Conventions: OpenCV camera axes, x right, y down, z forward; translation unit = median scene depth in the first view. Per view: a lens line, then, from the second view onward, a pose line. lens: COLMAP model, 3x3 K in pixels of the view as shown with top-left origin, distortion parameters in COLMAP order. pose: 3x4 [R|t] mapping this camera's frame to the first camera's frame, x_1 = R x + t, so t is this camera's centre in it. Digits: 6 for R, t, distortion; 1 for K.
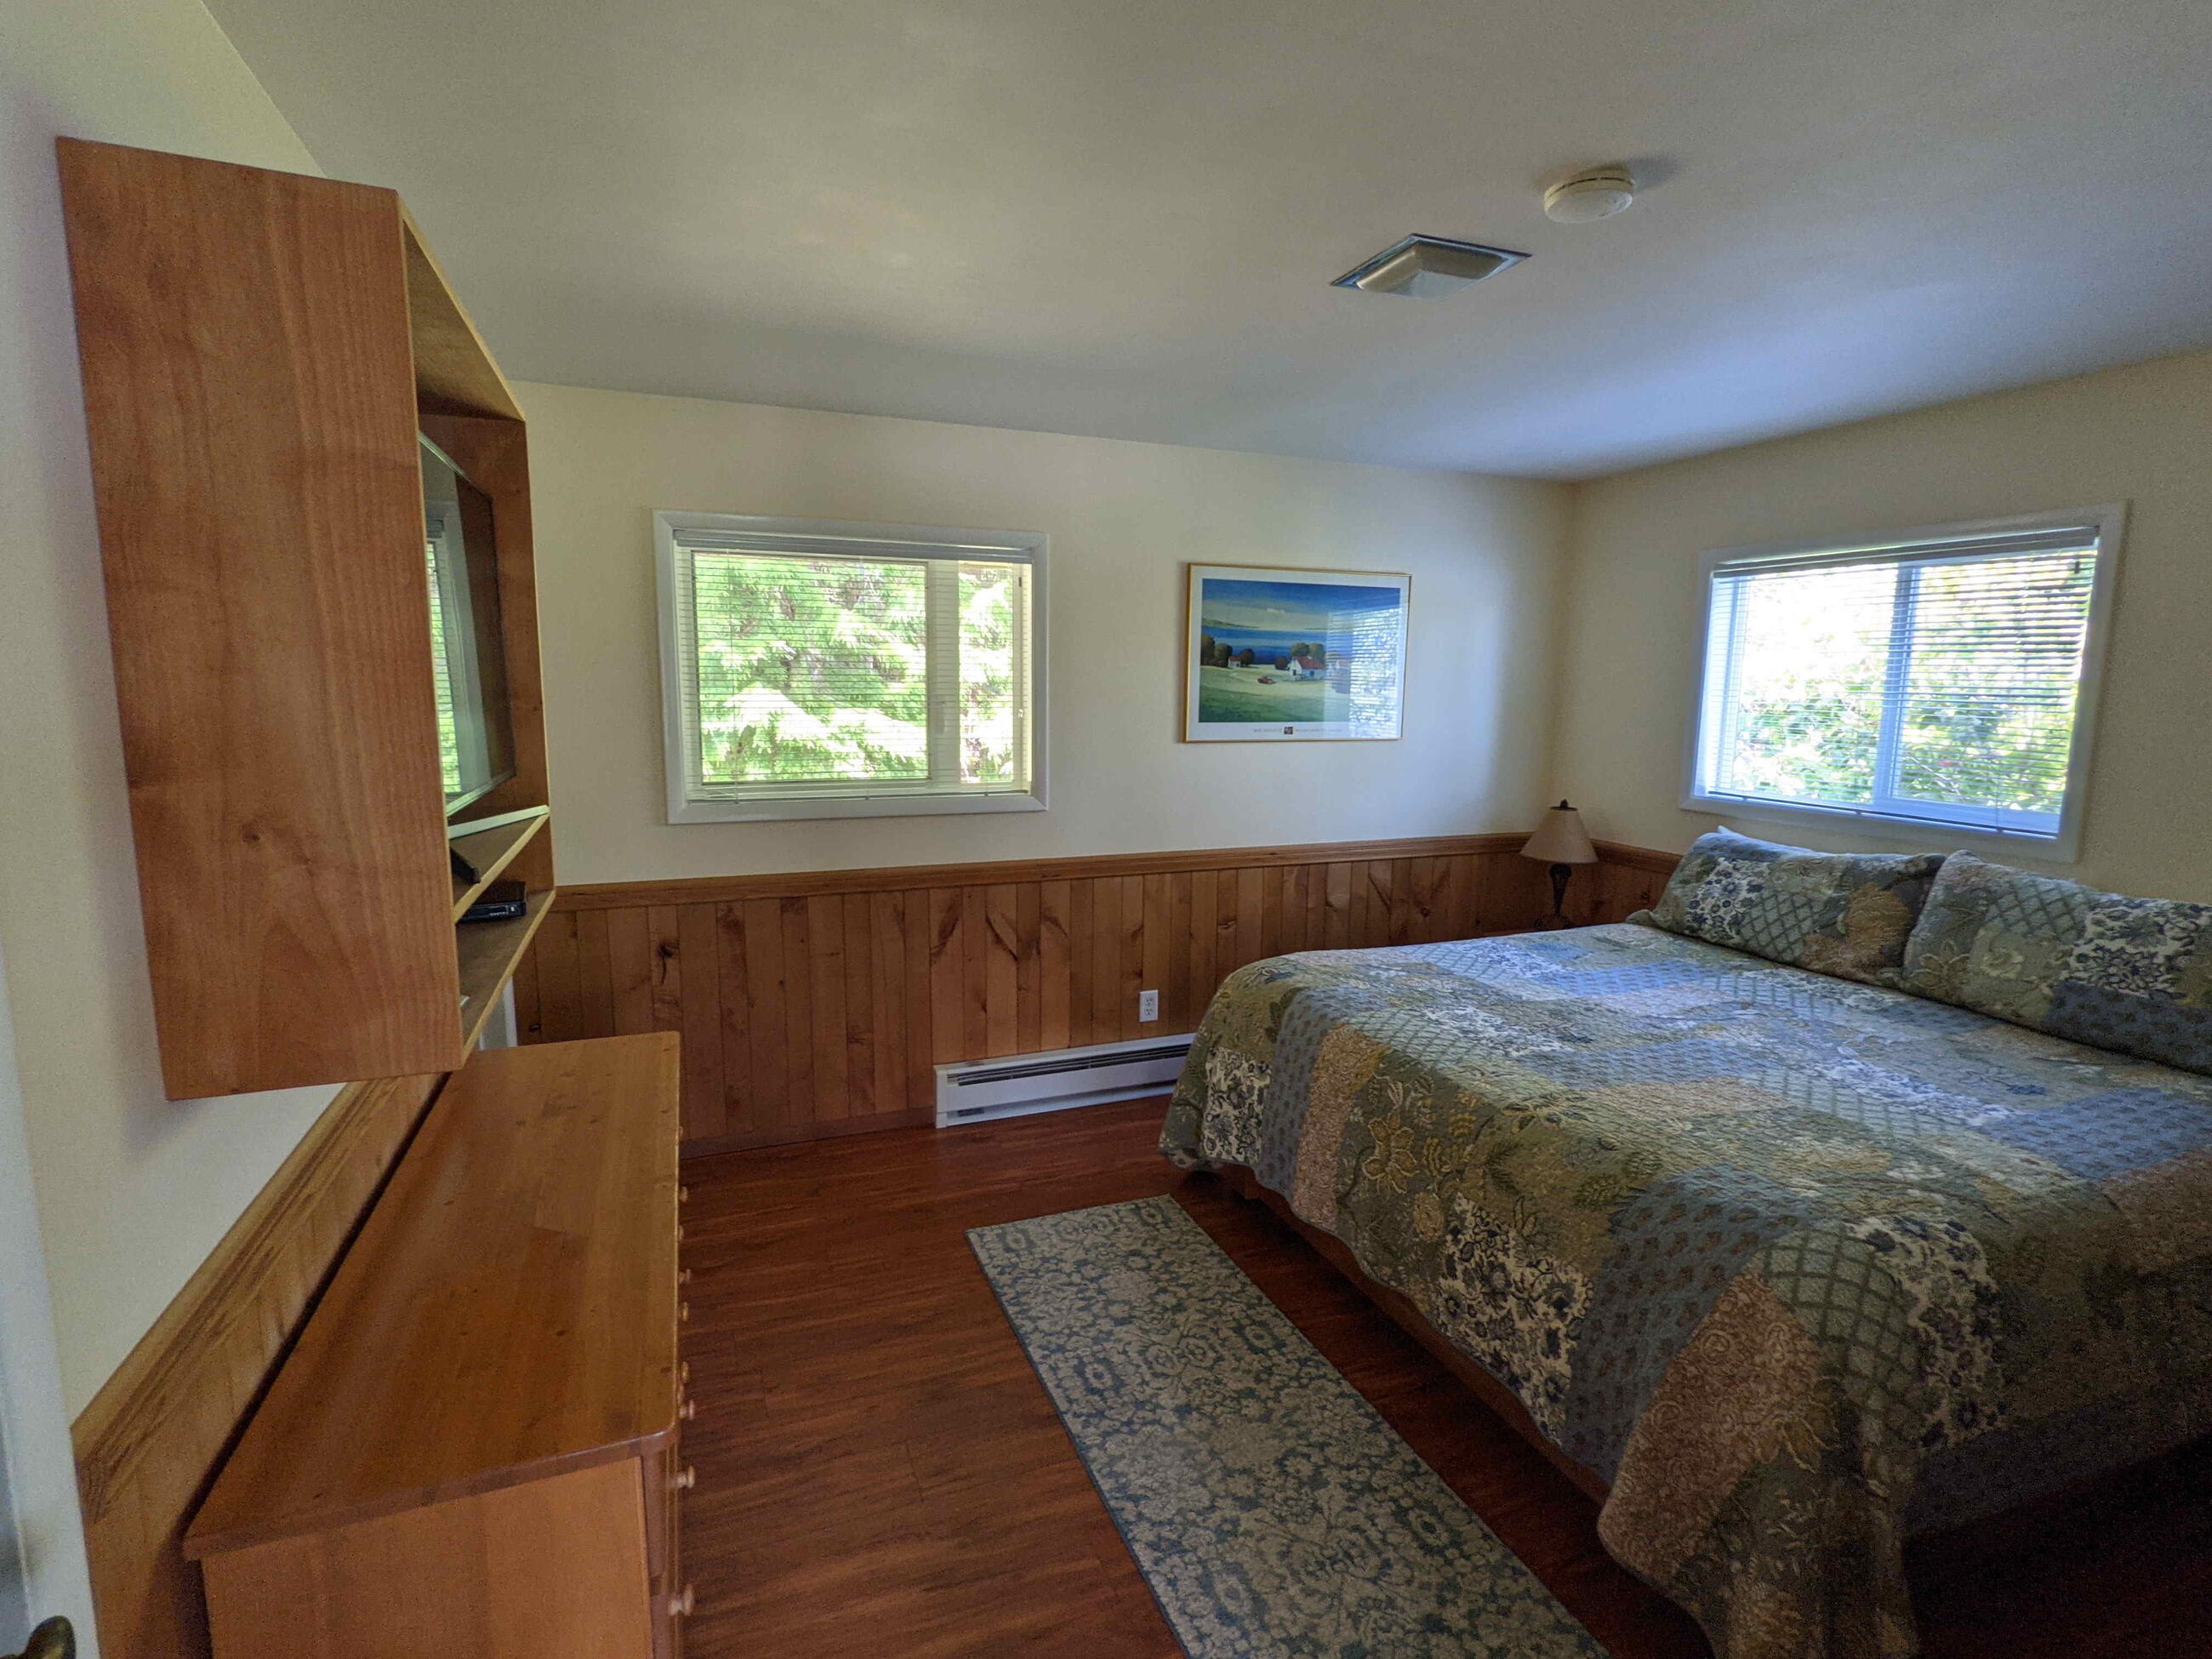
lens RADIAL K [[1064.6, 0, 1116.9], [0, 1064.6, 834.9], [0, 0, 1]] dist [-0.001512, 0.002500]
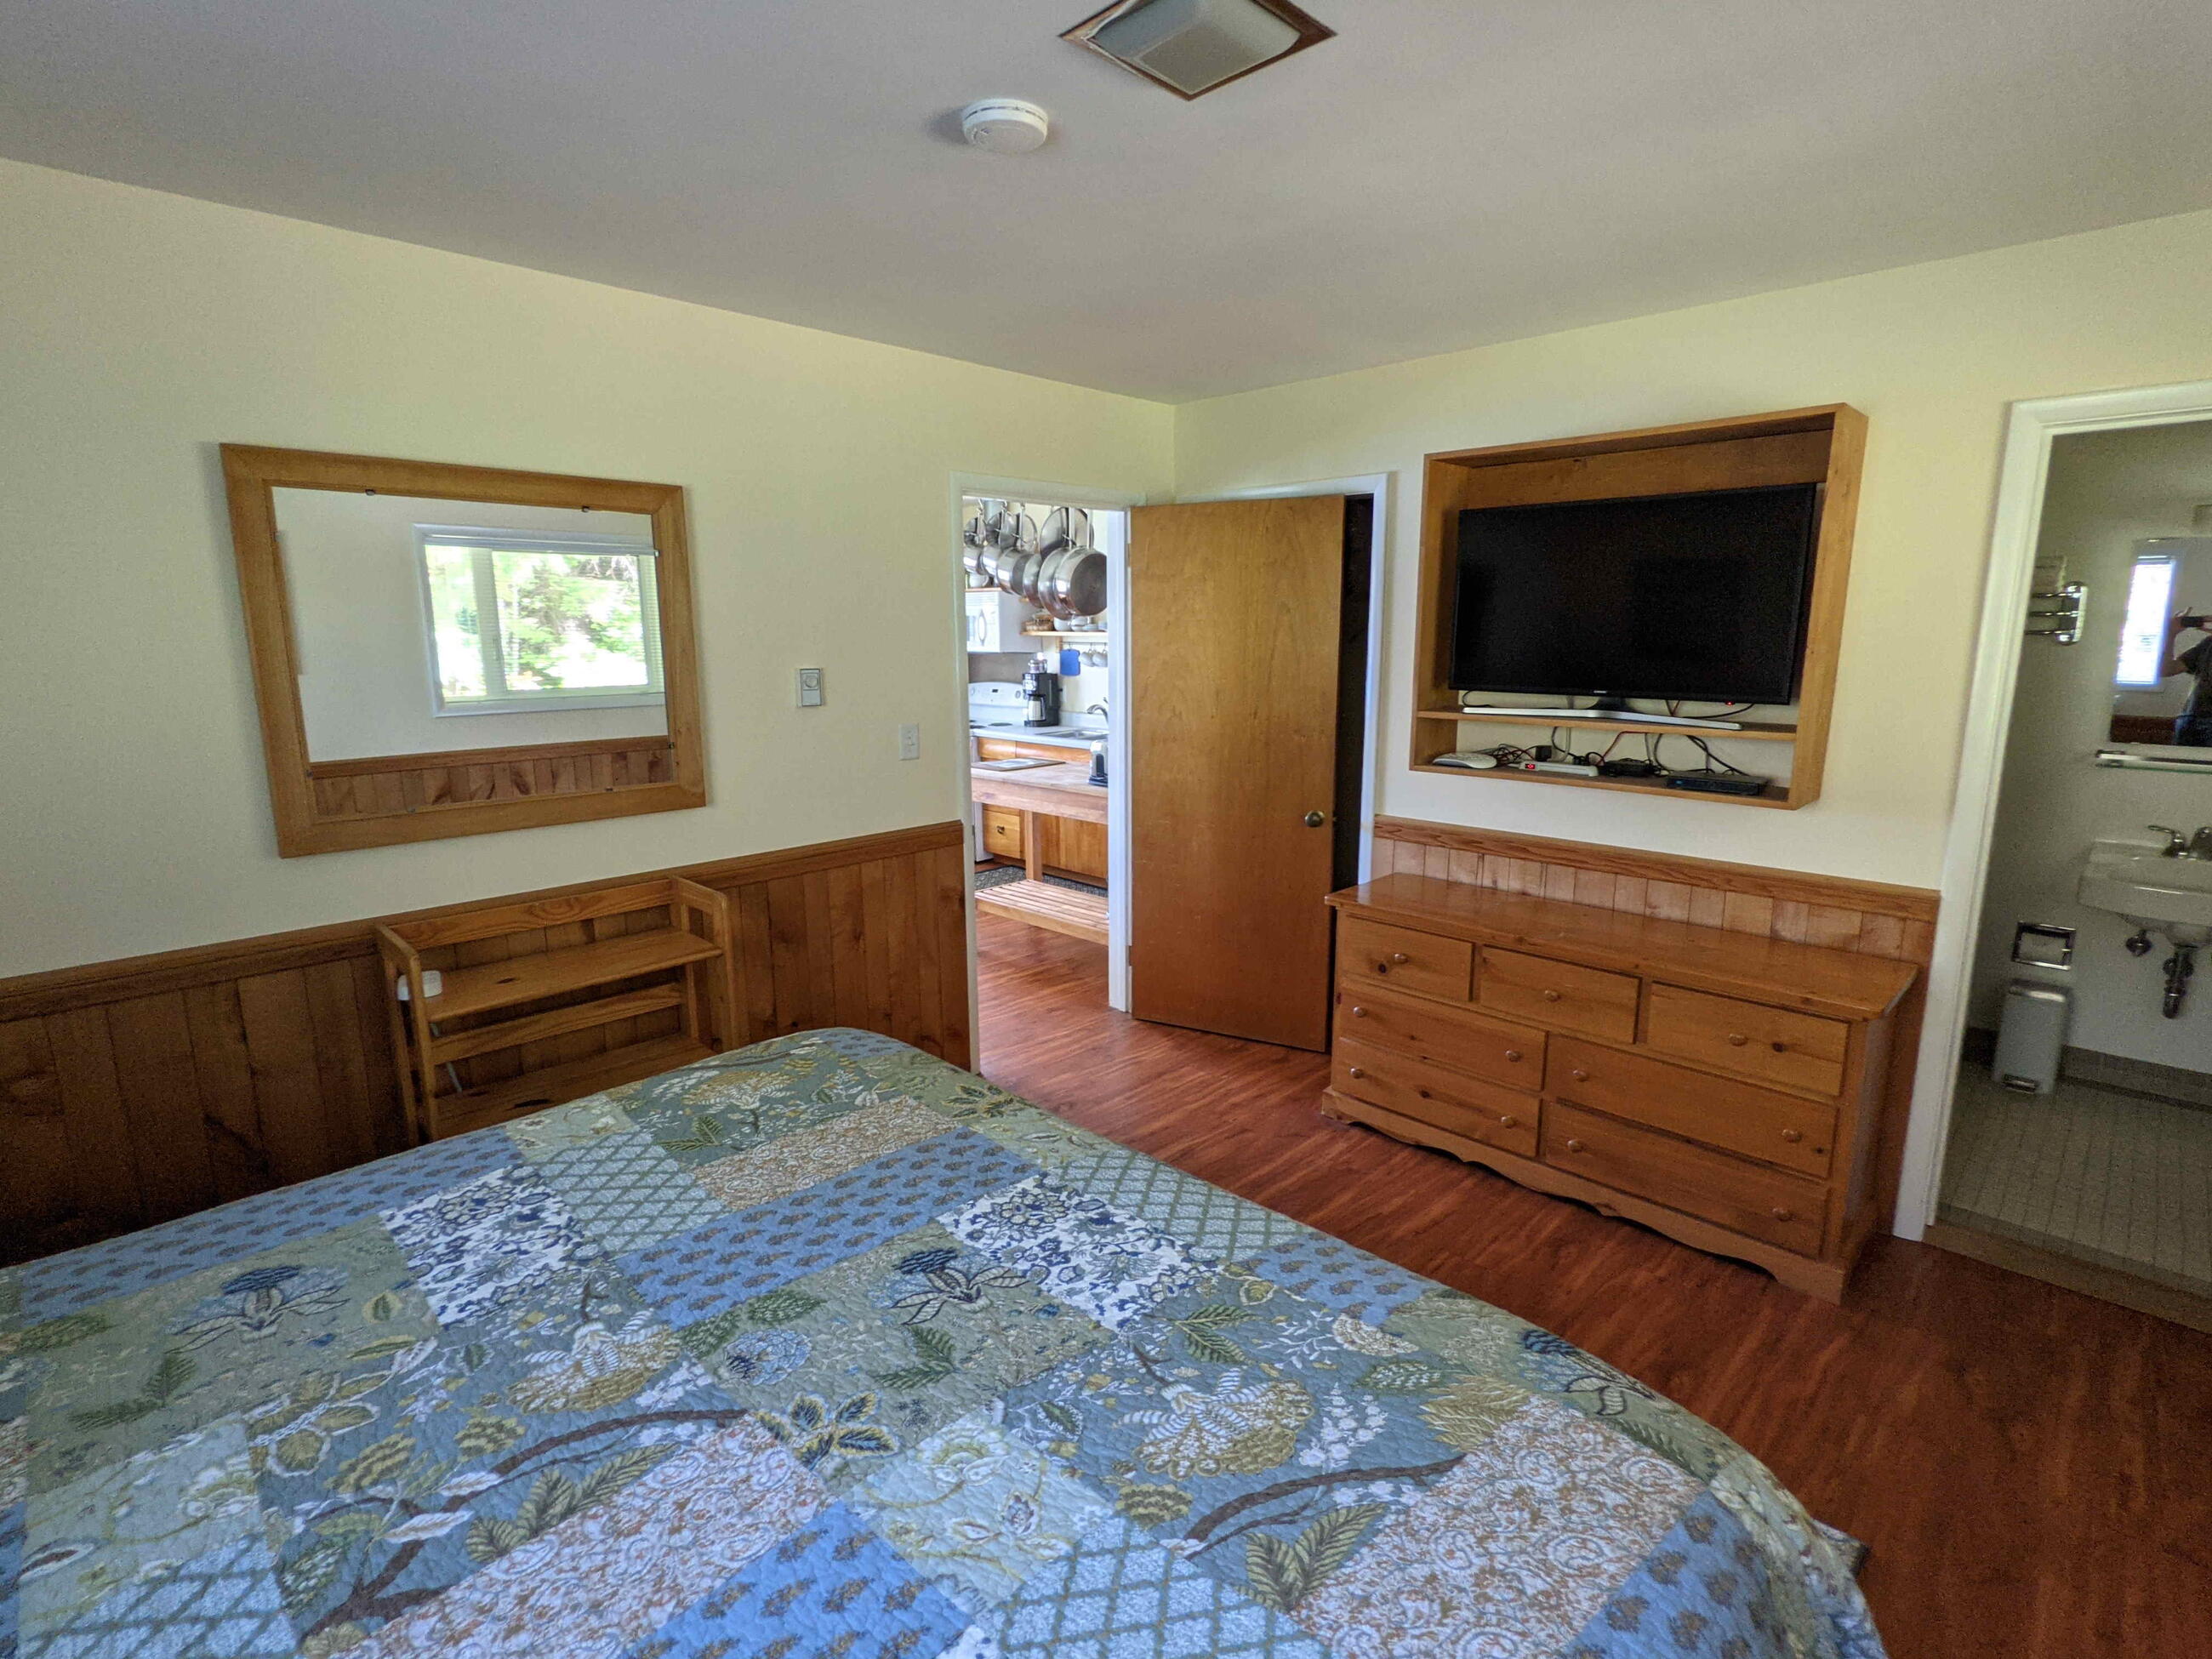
lens RADIAL K [[1064.6, 0, 1106.6], [0, 1064.6, 823.8], [0, 0, 1]] dist [-0.001512, 0.002500]
pose [[-0.918455, 0.067023, -0.389805, 0.483469], [-0.062529, 0.948540, 0.310422, -0.188500], [0.390551, 0.309483, -0.867001, 1.286832]]
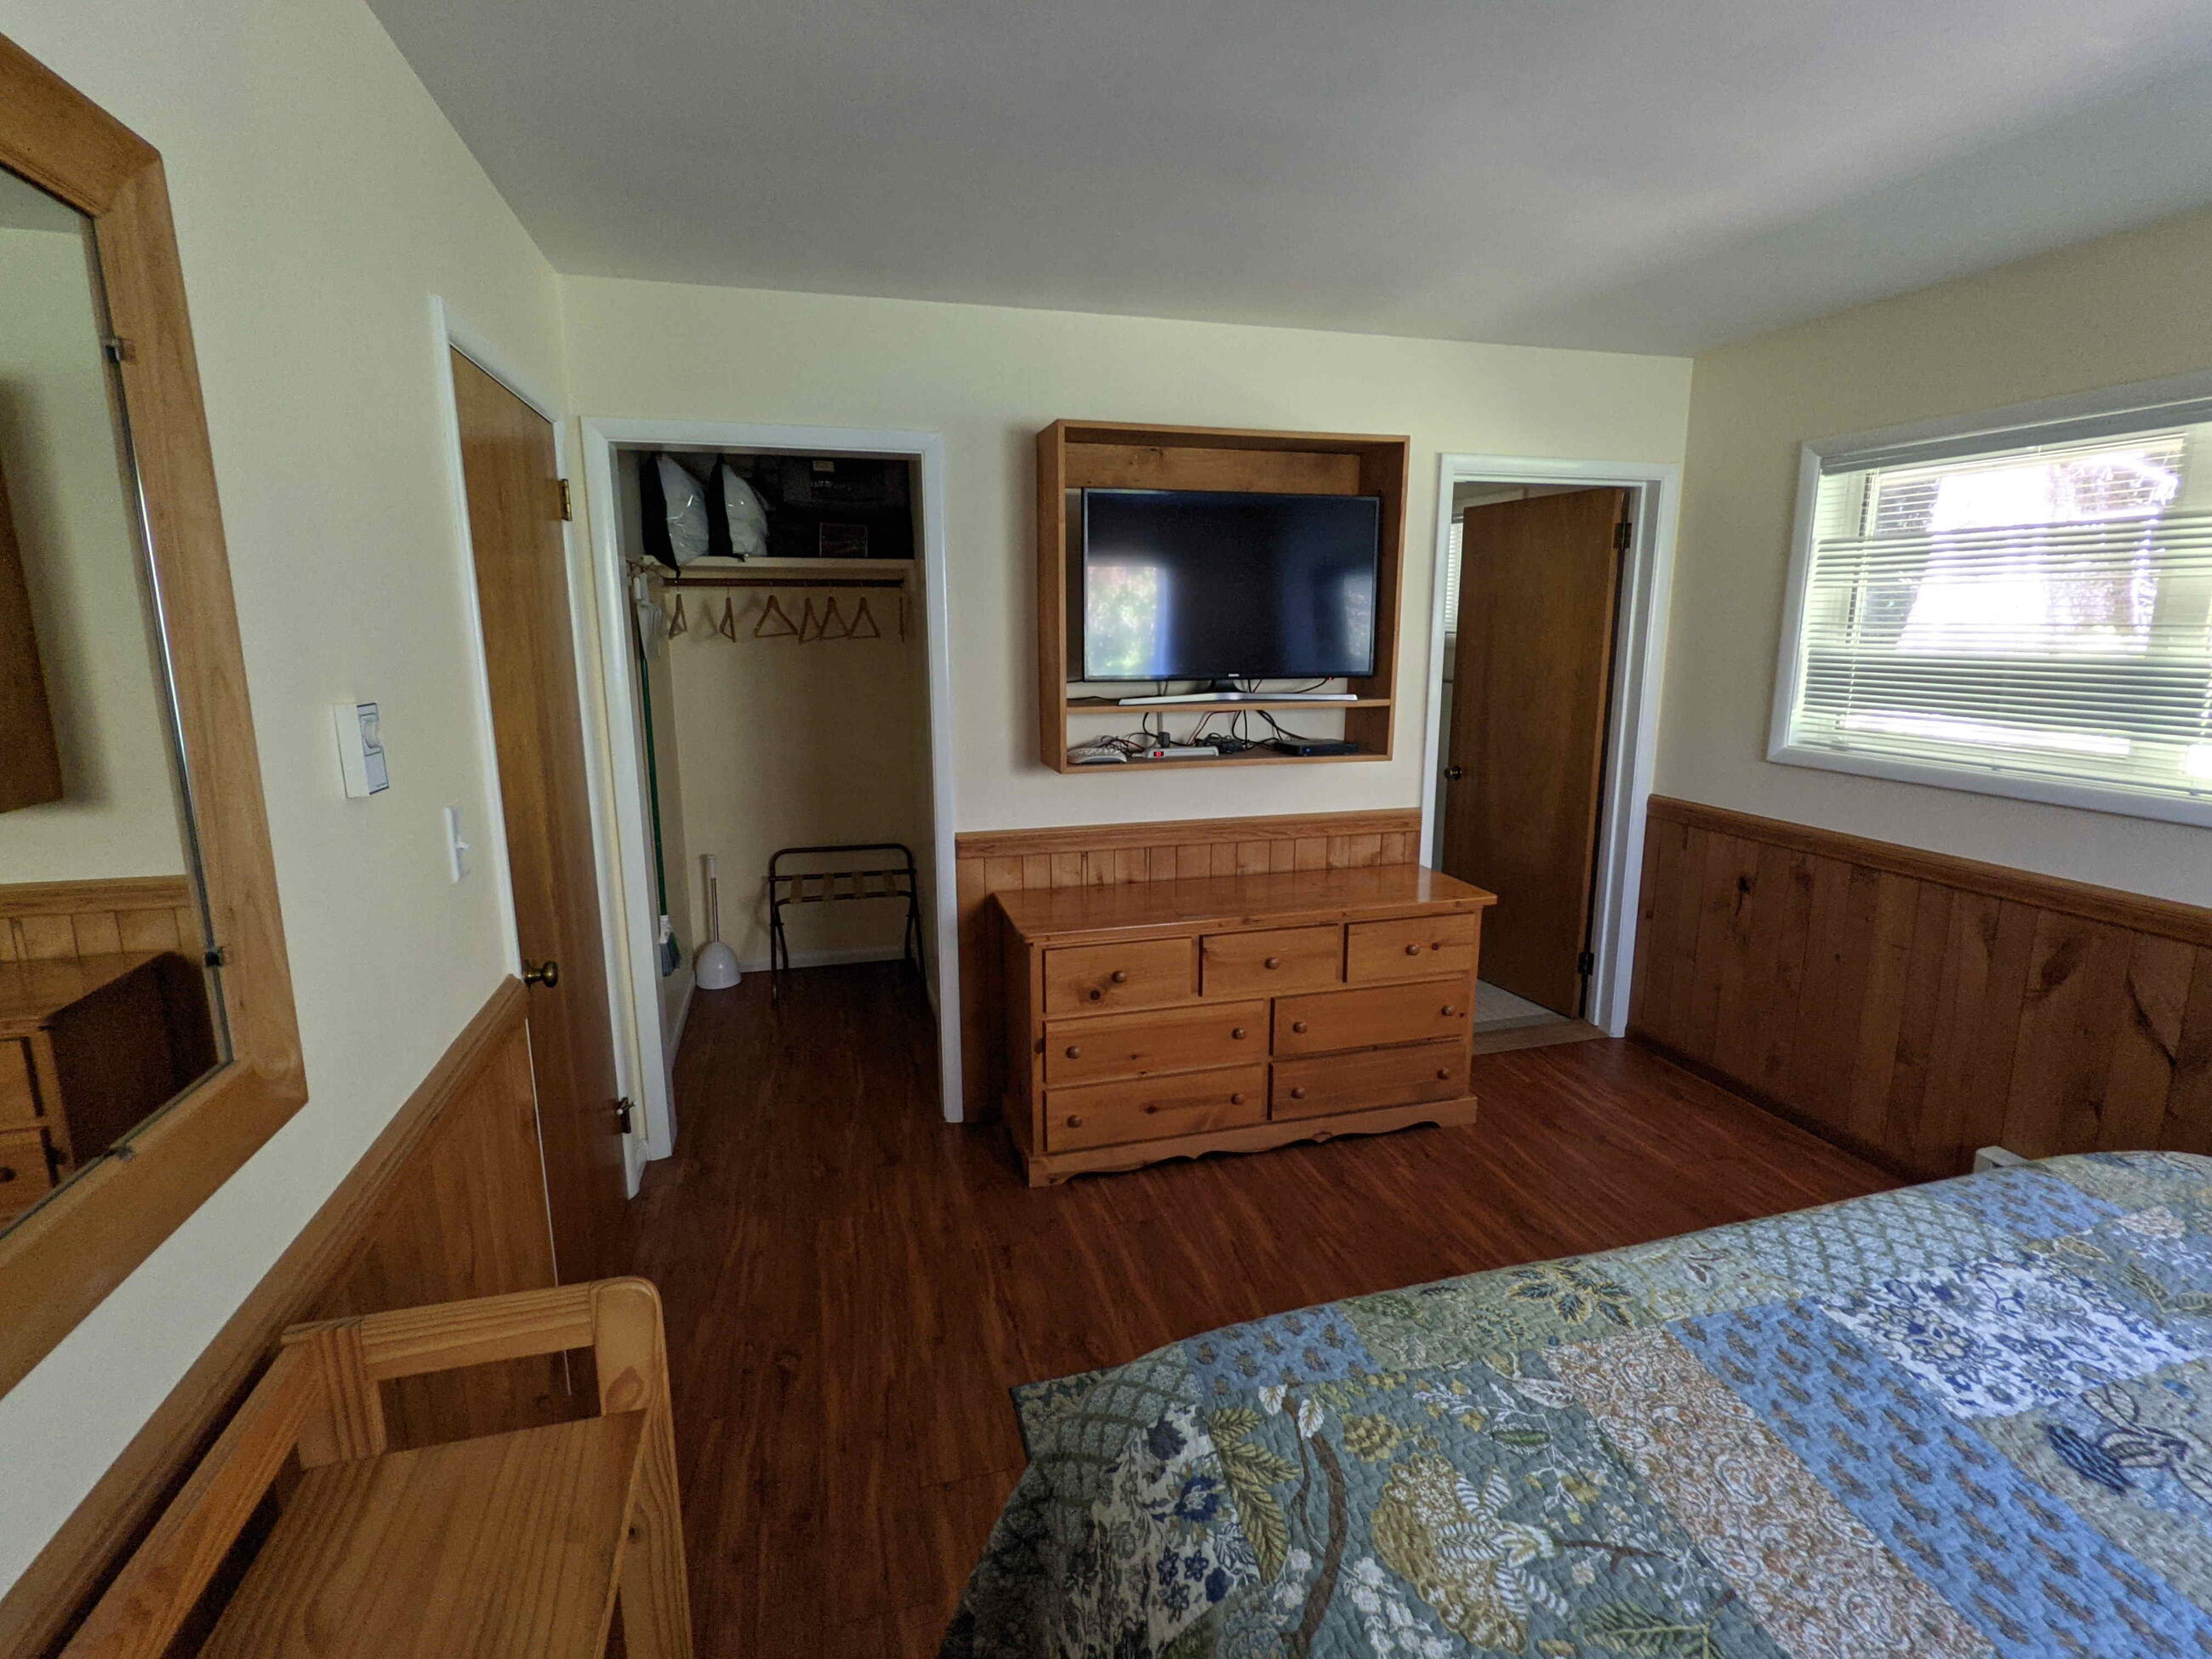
lens RADIAL K [[1064.6, 0, 1096.7], [0, 1064.6, 825.2], [0, 0, 1]] dist [-0.001512, 0.002500]
pose [[-0.114930, 0.179612, -0.977001, 0.740419], [-0.142284, 0.970400, 0.195137, -0.066465], [0.983131, 0.161439, -0.085973, 0.540620]]
